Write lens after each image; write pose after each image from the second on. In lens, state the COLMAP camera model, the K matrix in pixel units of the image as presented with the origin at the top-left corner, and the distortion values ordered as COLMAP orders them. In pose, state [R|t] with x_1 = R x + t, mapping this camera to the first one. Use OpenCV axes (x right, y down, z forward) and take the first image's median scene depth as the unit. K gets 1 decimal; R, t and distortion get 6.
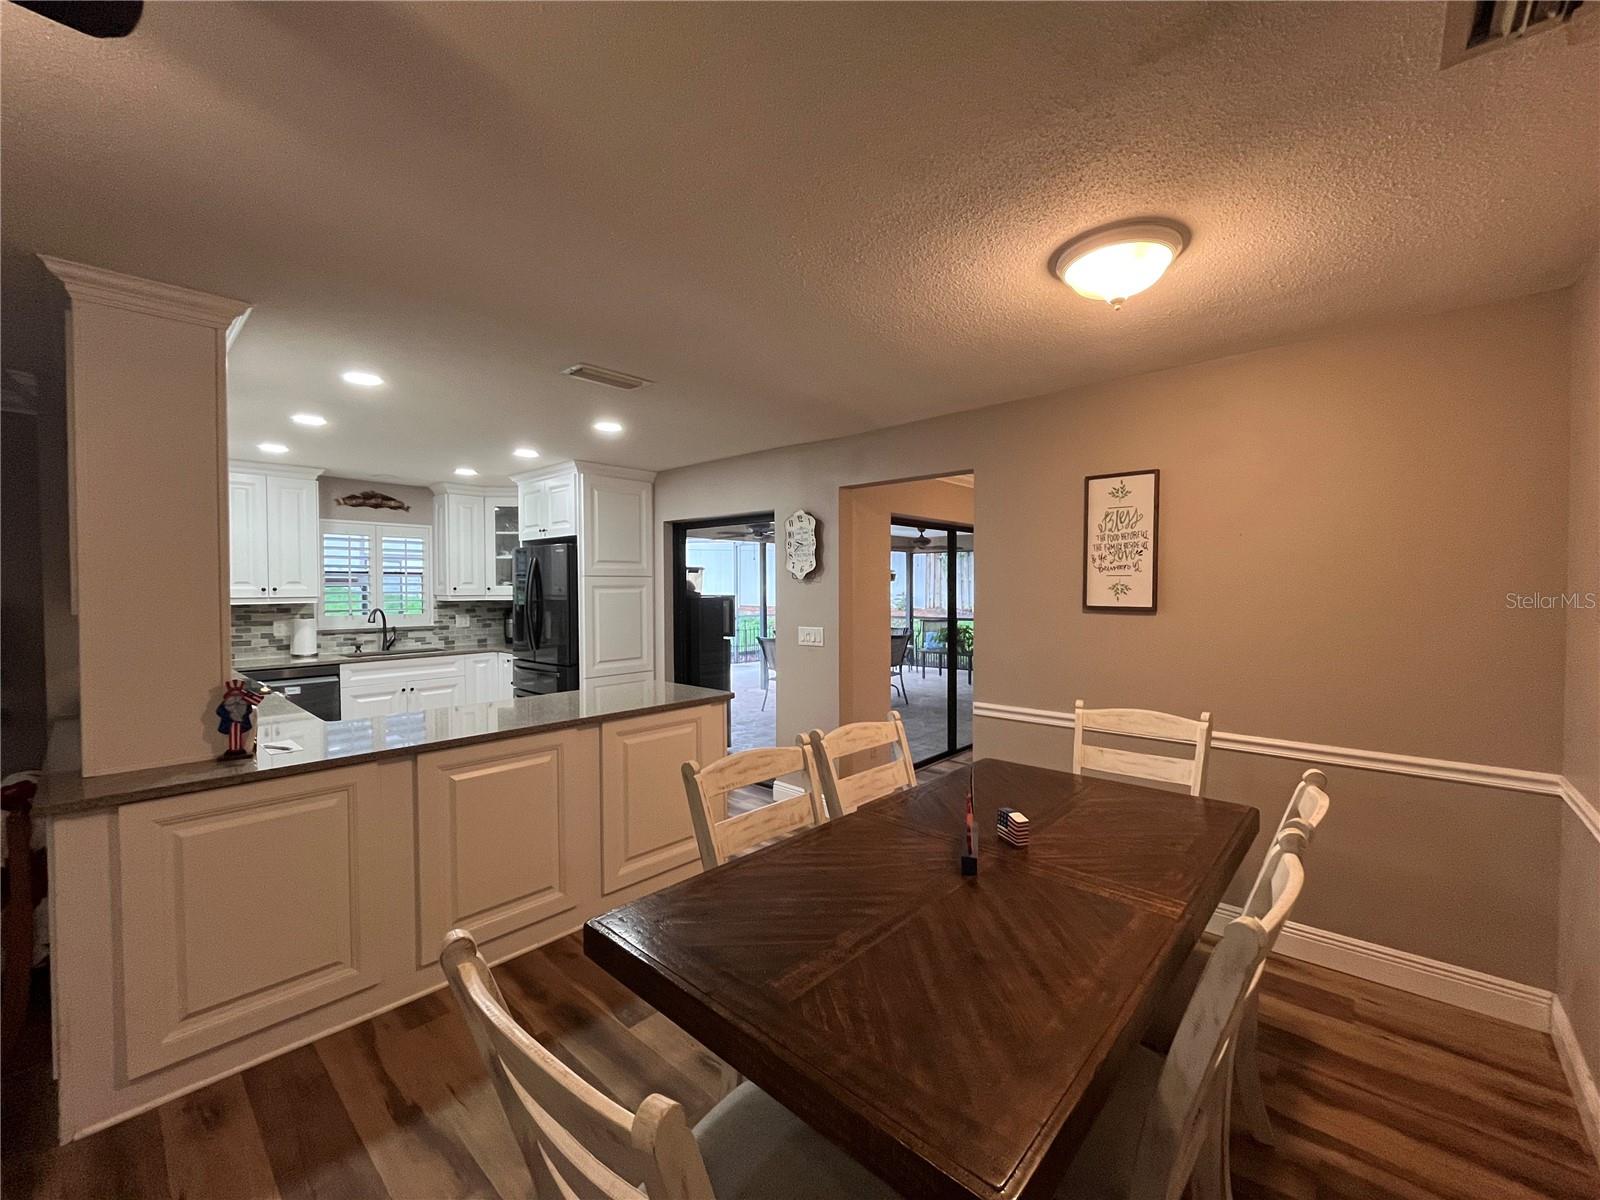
lens RADIAL K [[649.7, 0, 799.6], [0, 649.7, 599.2], [0, 0, 1]] dist [-0.002453, -0.000272]
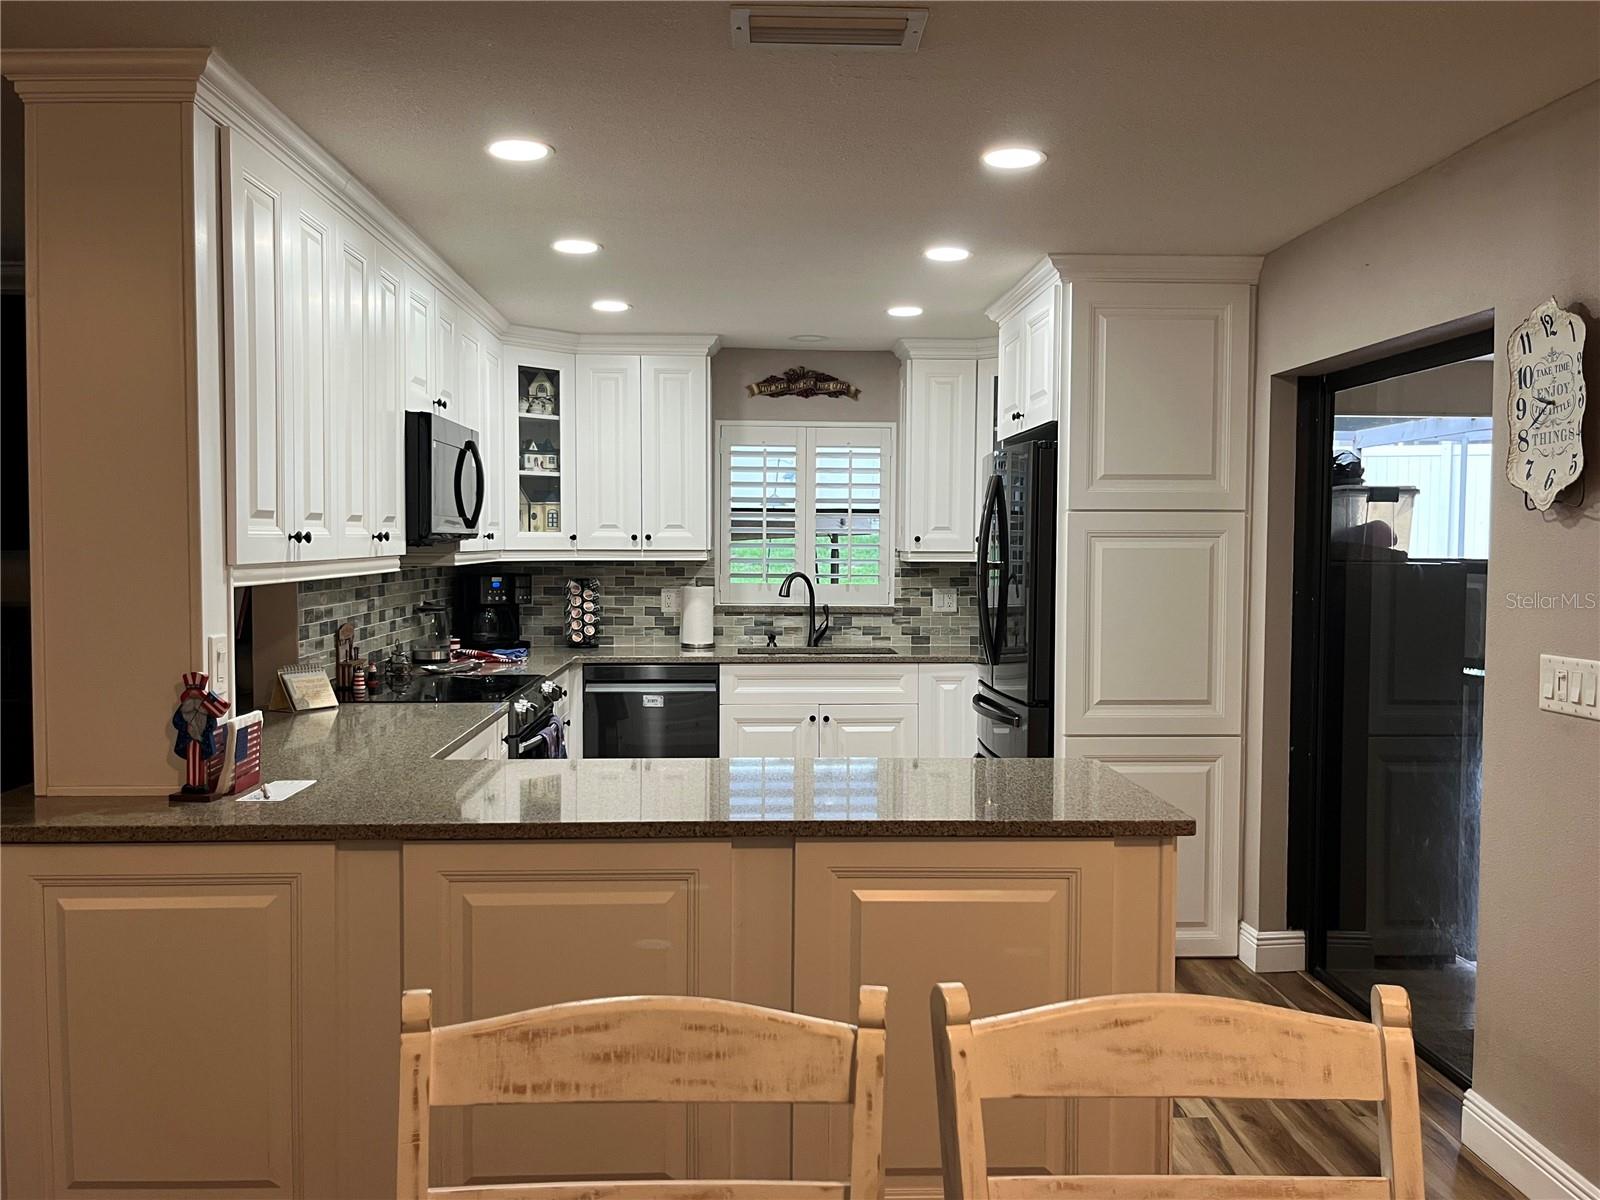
lens RADIAL K [[1283.3, 0, 809.1], [0, 1283.3, 599.6], [0, 0, 1]] dist [0.060121, -0.051975]
pose [[0.711268, 0.038754, -0.701852, 0.165519], [-0.022094, 0.999218, 0.032784, 0.000979], [0.702574, -0.007811, 0.711568, 0.219265]]
